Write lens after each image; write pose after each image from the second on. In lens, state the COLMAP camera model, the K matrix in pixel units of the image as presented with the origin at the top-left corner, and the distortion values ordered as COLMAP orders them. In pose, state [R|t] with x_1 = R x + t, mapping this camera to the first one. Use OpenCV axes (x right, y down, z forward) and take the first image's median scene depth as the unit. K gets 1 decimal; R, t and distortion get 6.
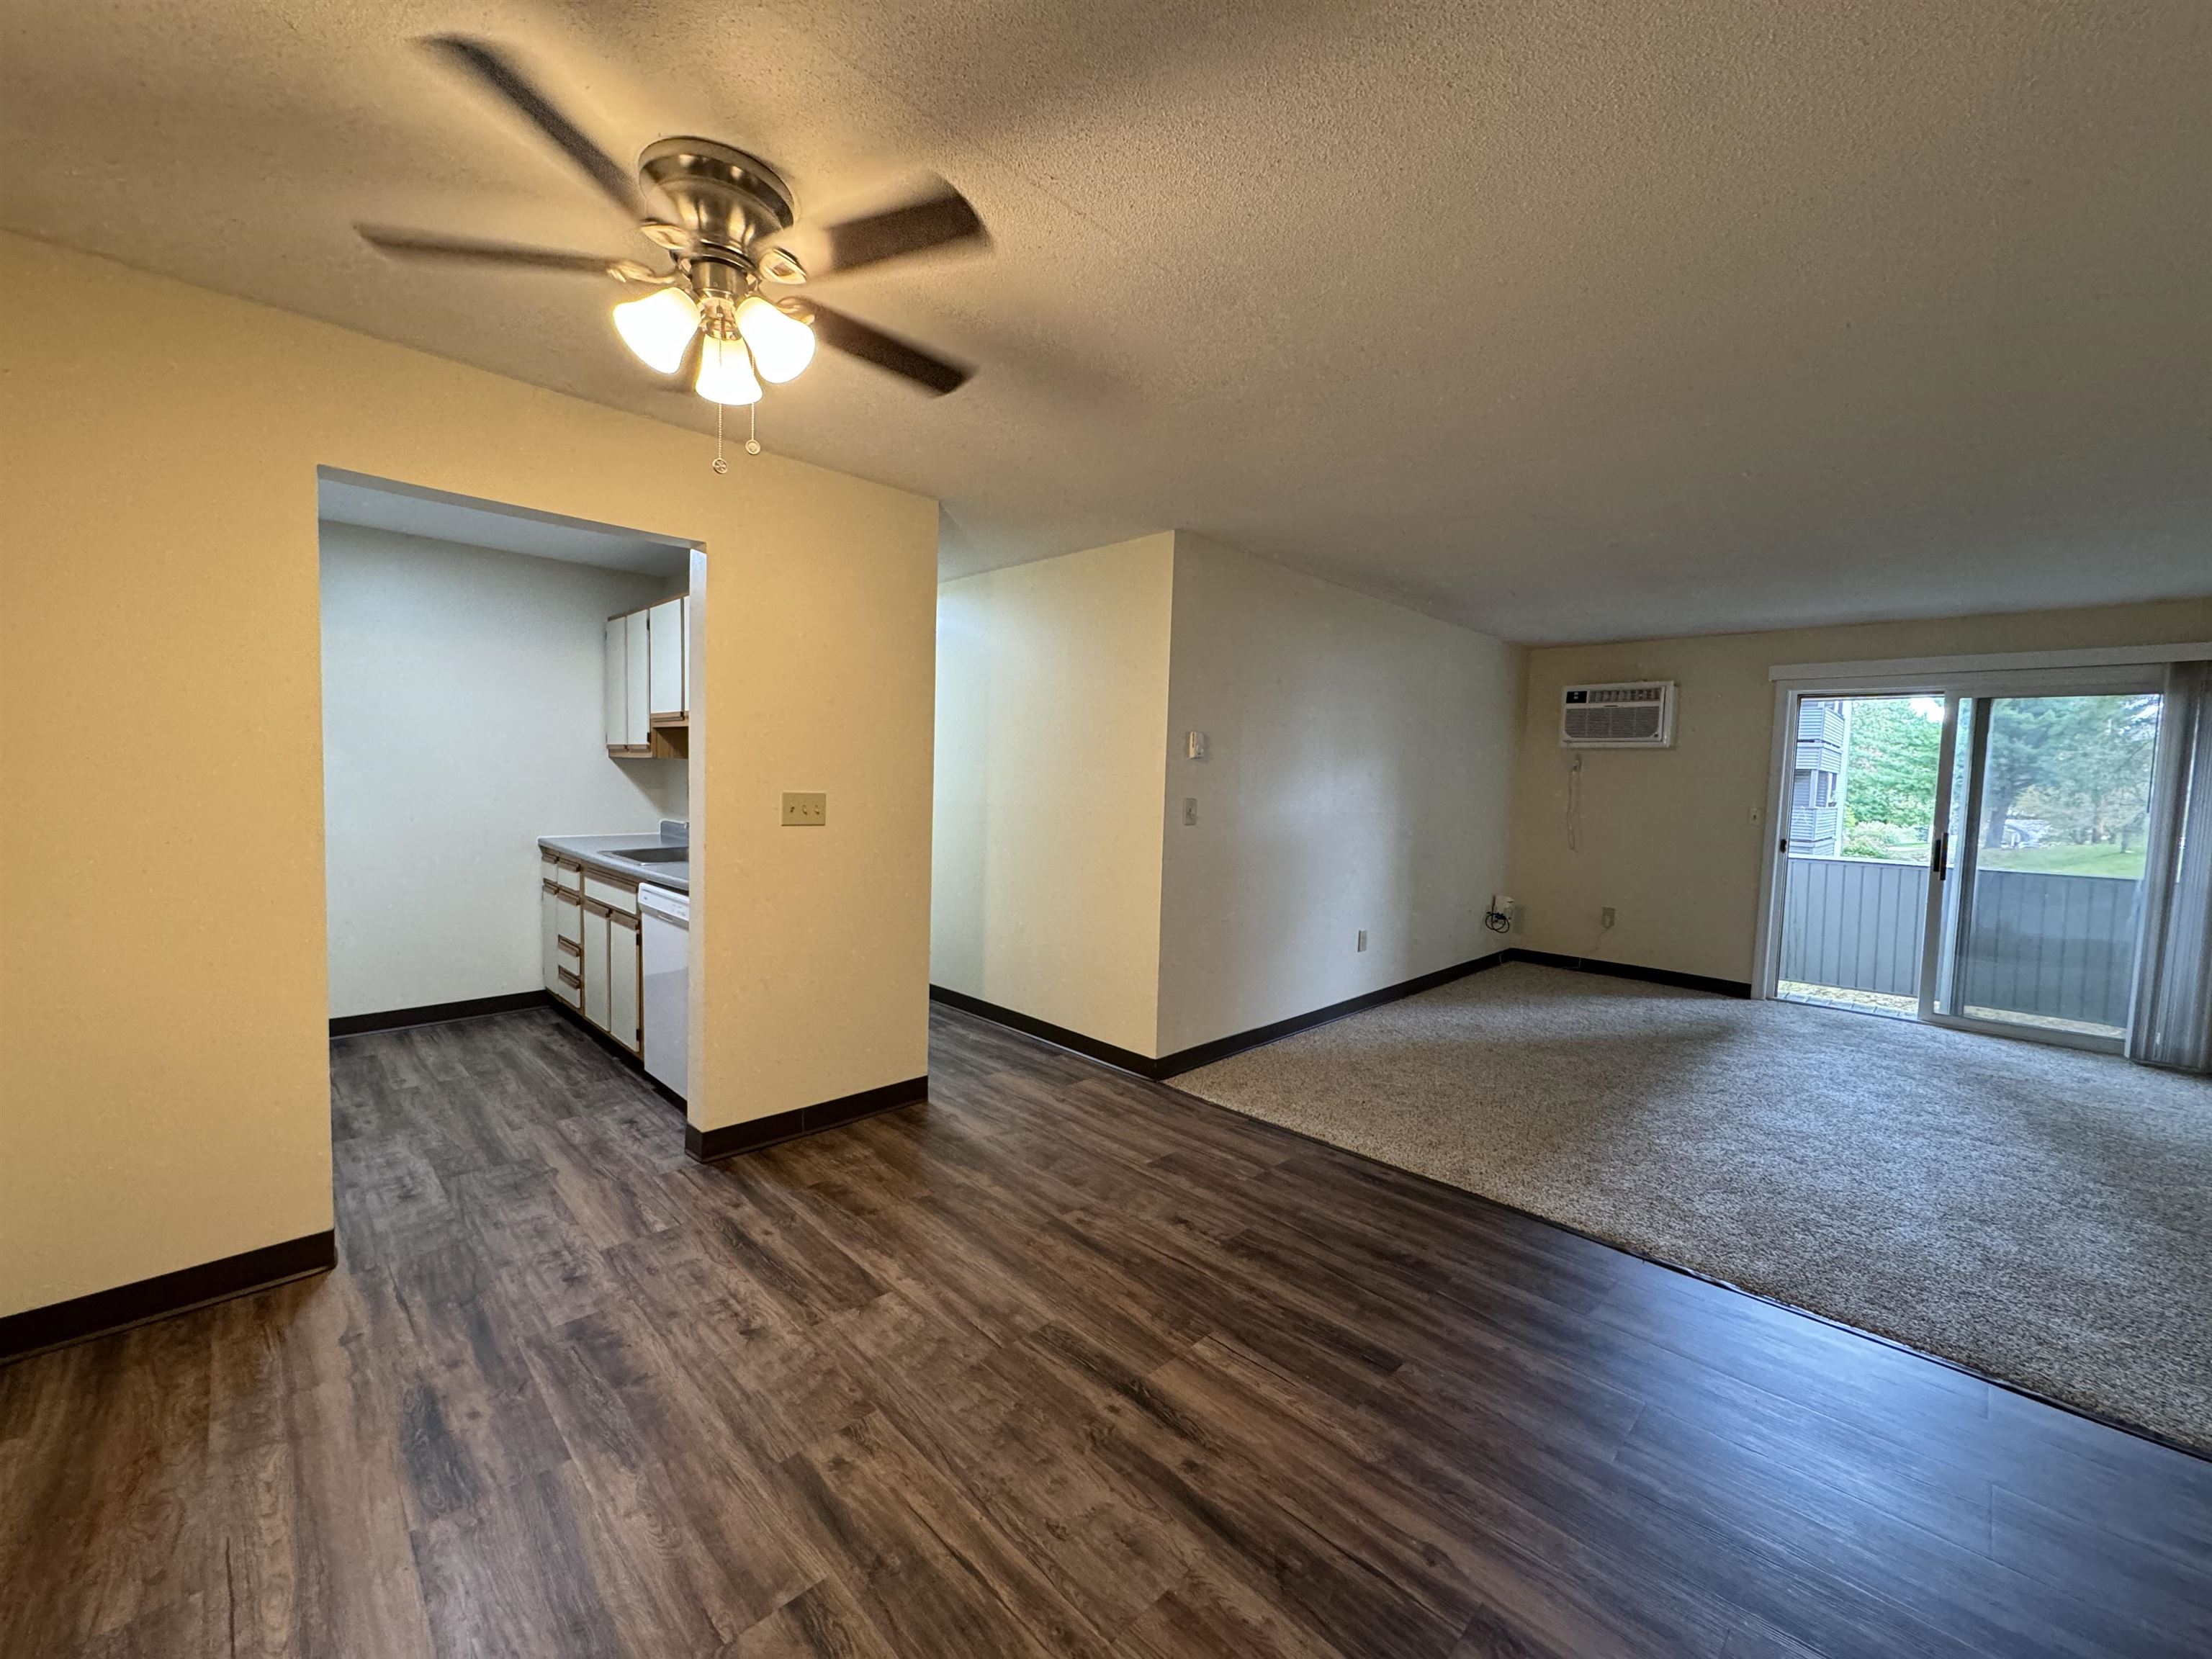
lens RADIAL K [[881.5, 0, 1105.4], [0, 881.5, 832.3], [0, 0, 1]] dist [-0.002131, 0.000422]
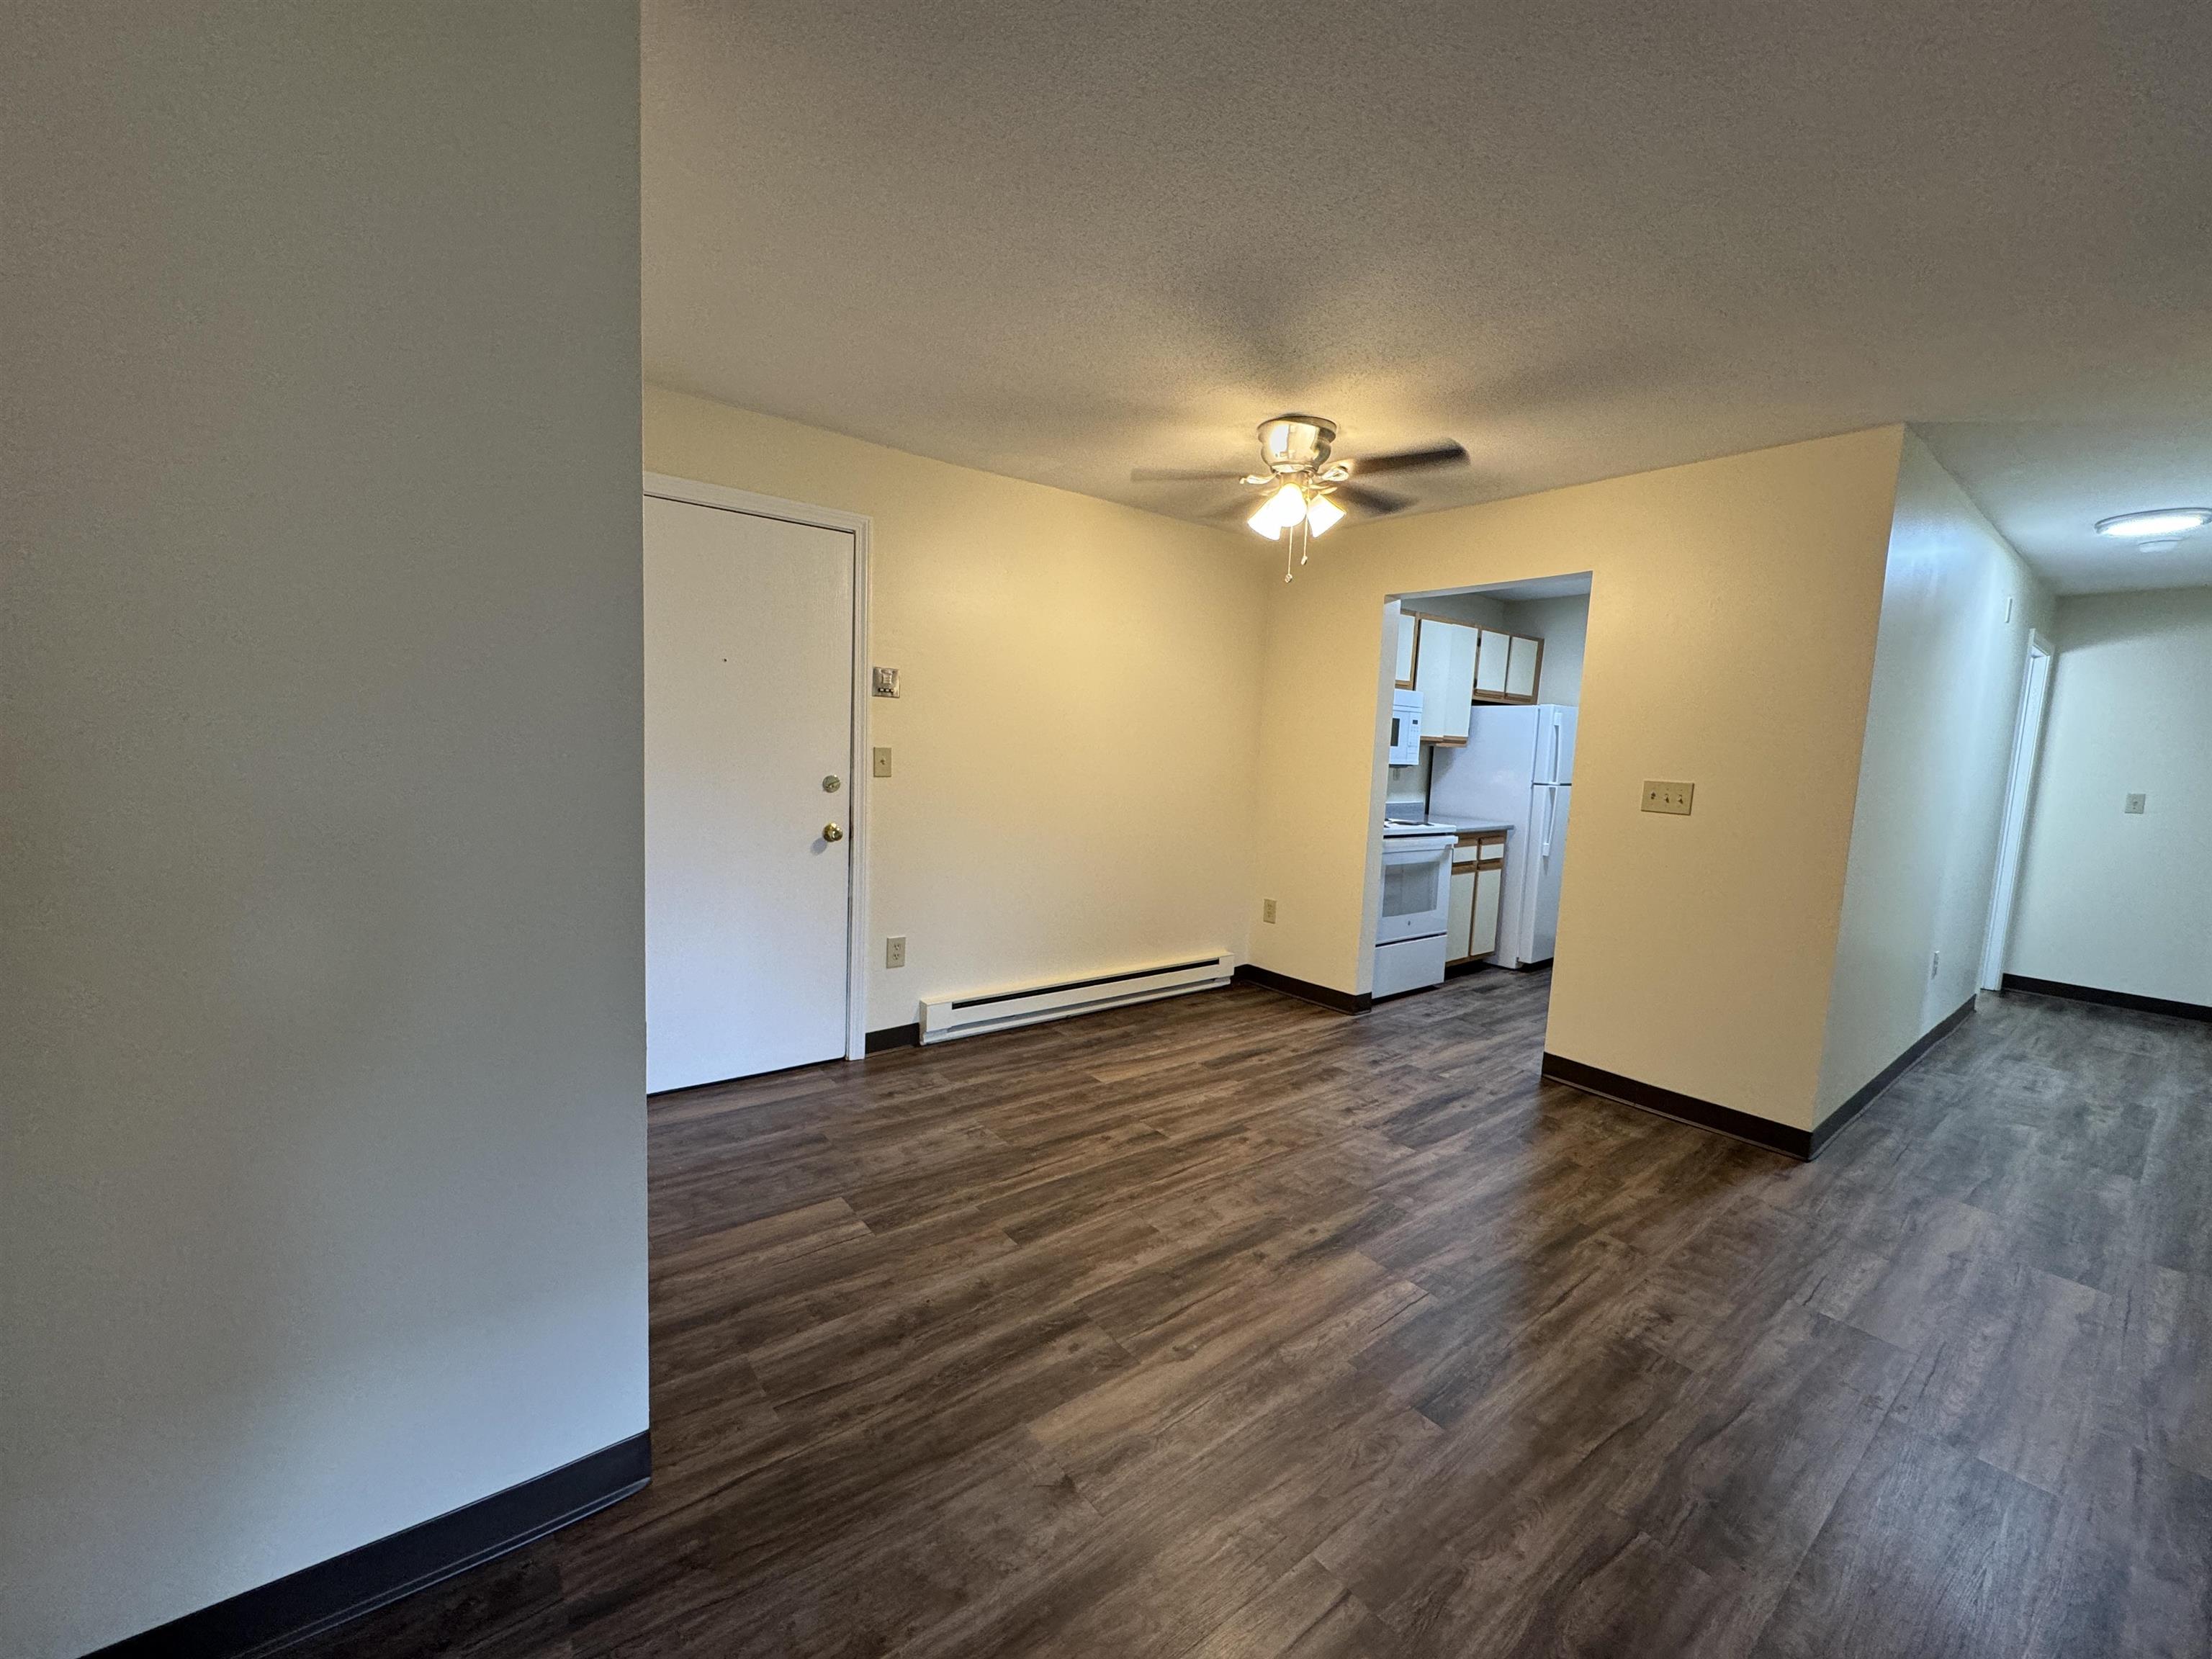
lens RADIAL K [[881.5, 0, 1104.2], [0, 881.5, 834.1], [0, 0, 1]] dist [-0.002131, 0.000422]
pose [[-0.121779, 0.071860, -0.989953, 0.949030], [-0.107853, 0.990512, 0.085168, 0.000214], [0.986680, 0.117141, -0.112873, 0.572078]]
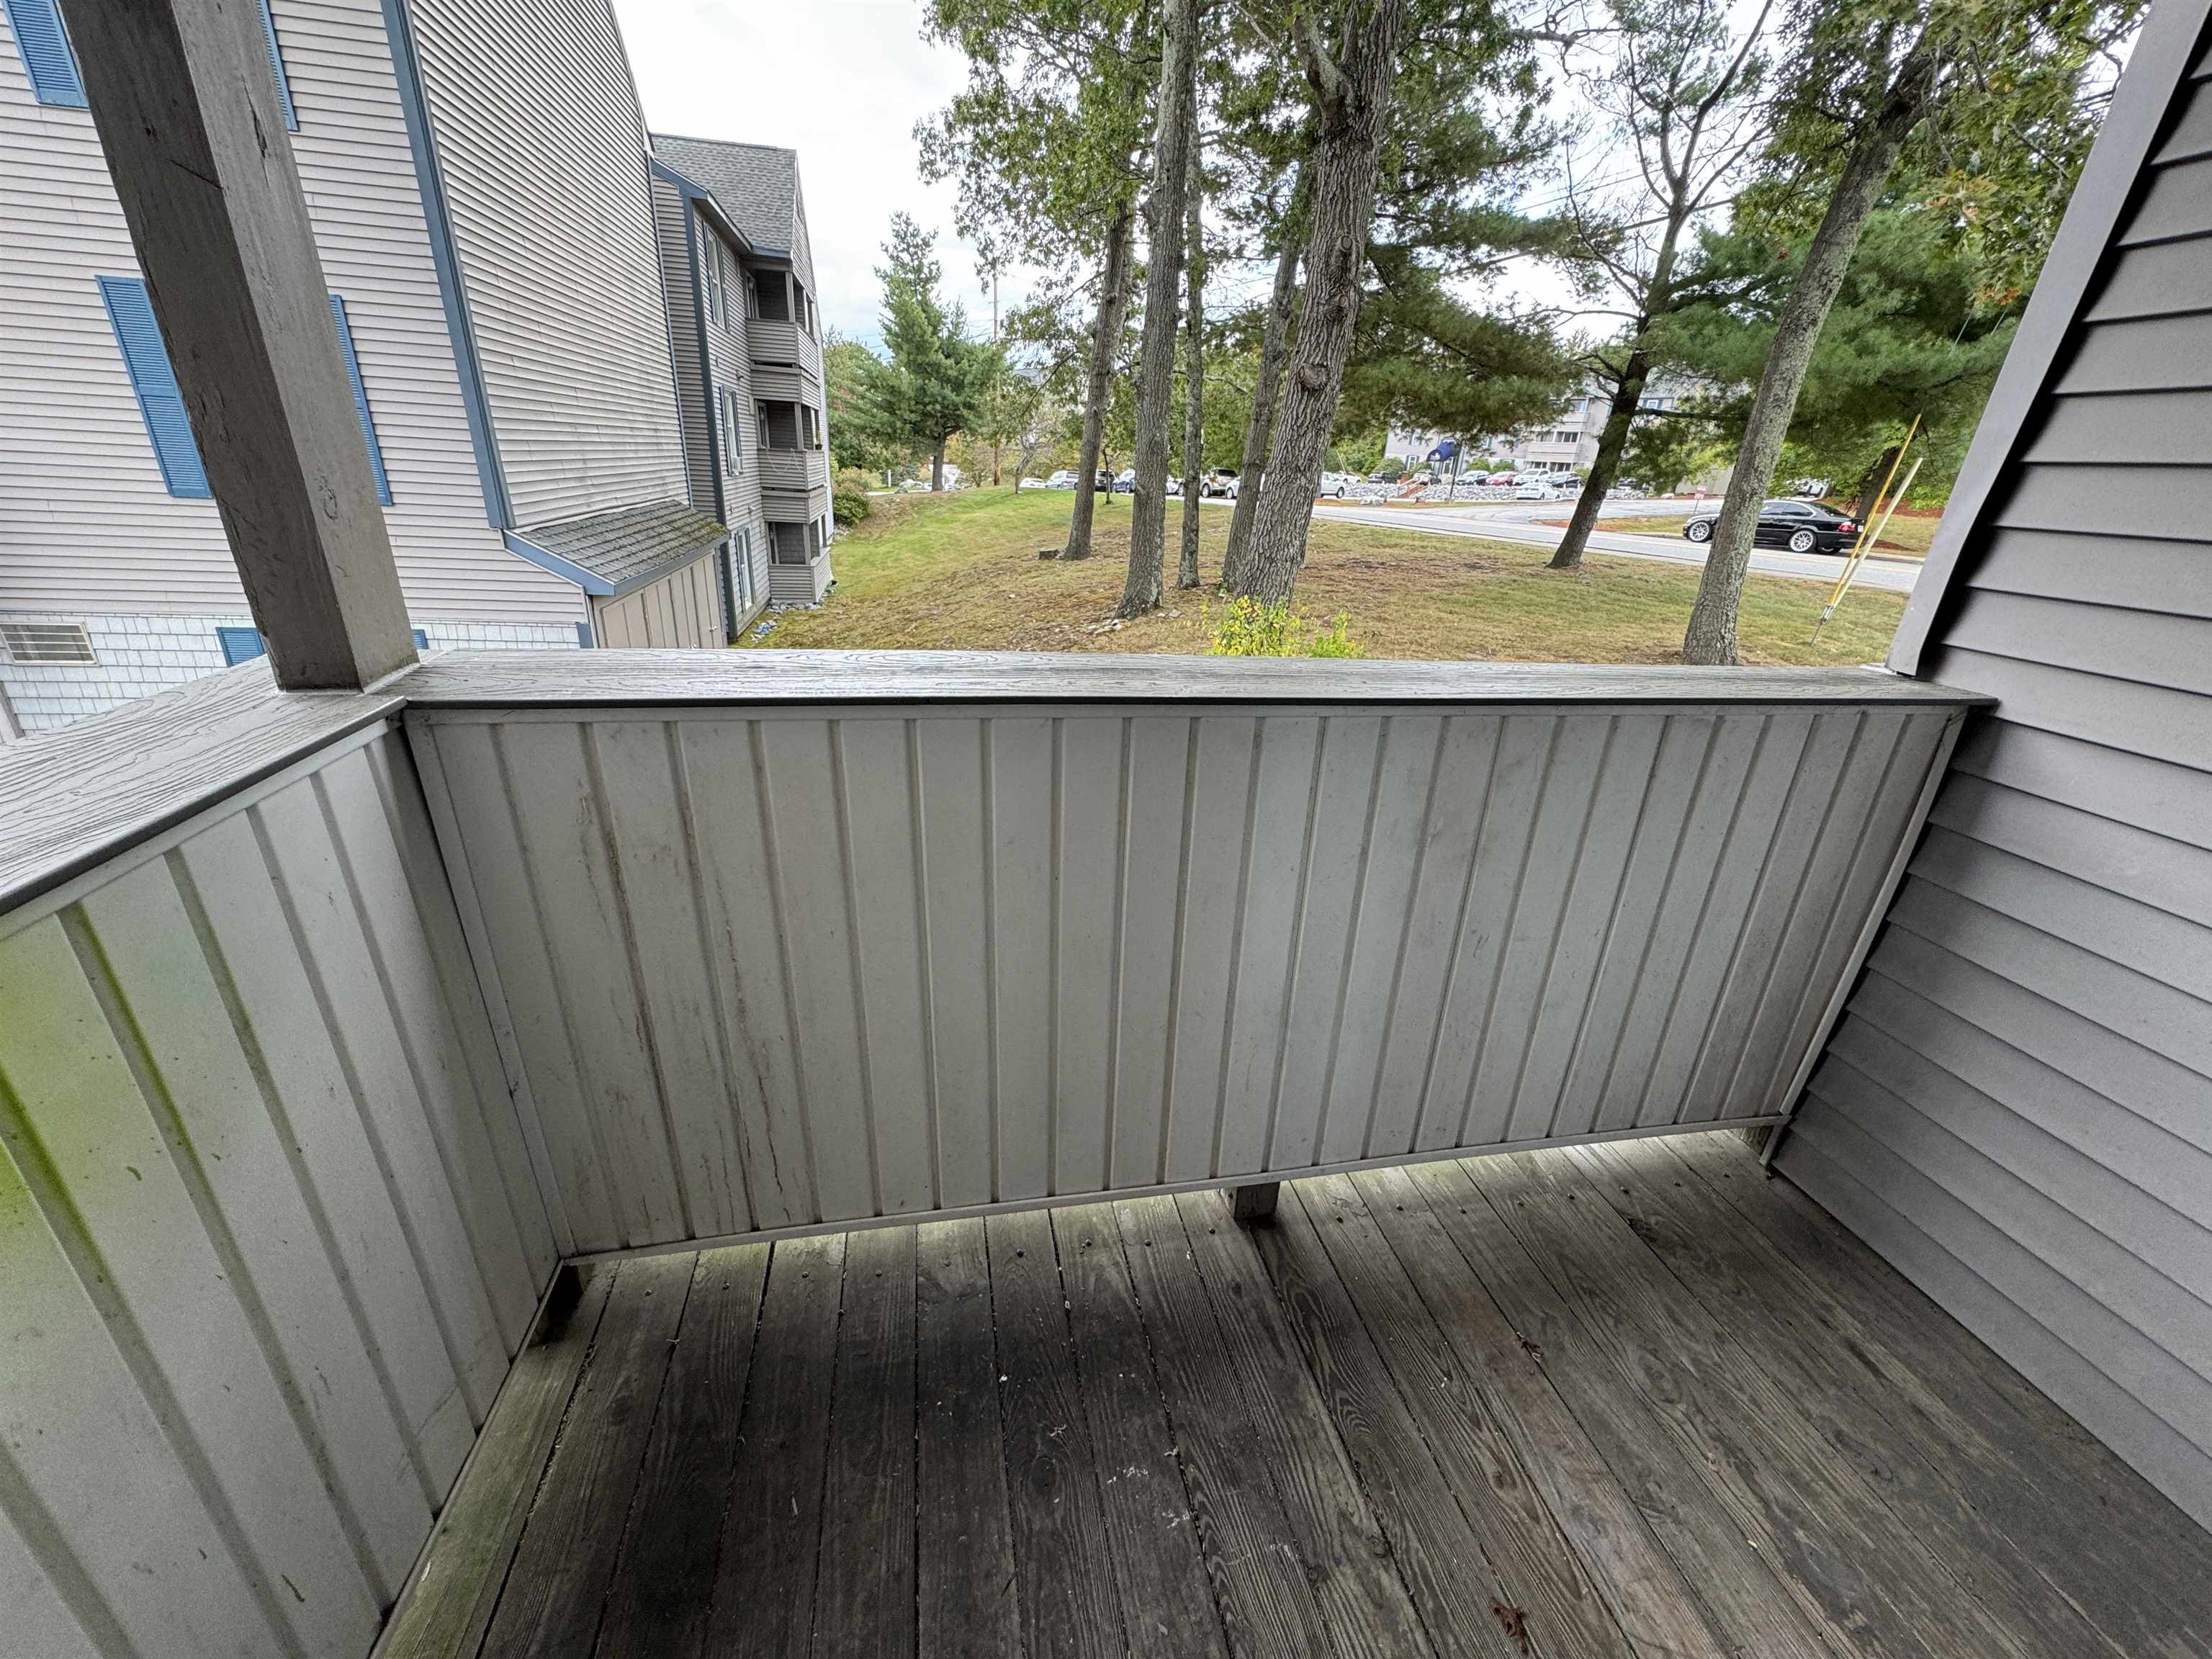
lens RADIAL K [[881.5, 0, 1100.3], [0, 881.5, 826.7], [0, 0, 1]] dist [-0.002131, 0.000422]
pose [[0.560775, -0.318579, 0.764224, 1.805492], [0.018293, 0.927554, 0.373242, -0.023152], [-0.827766, -0.195324, 0.525977, 2.188599]]
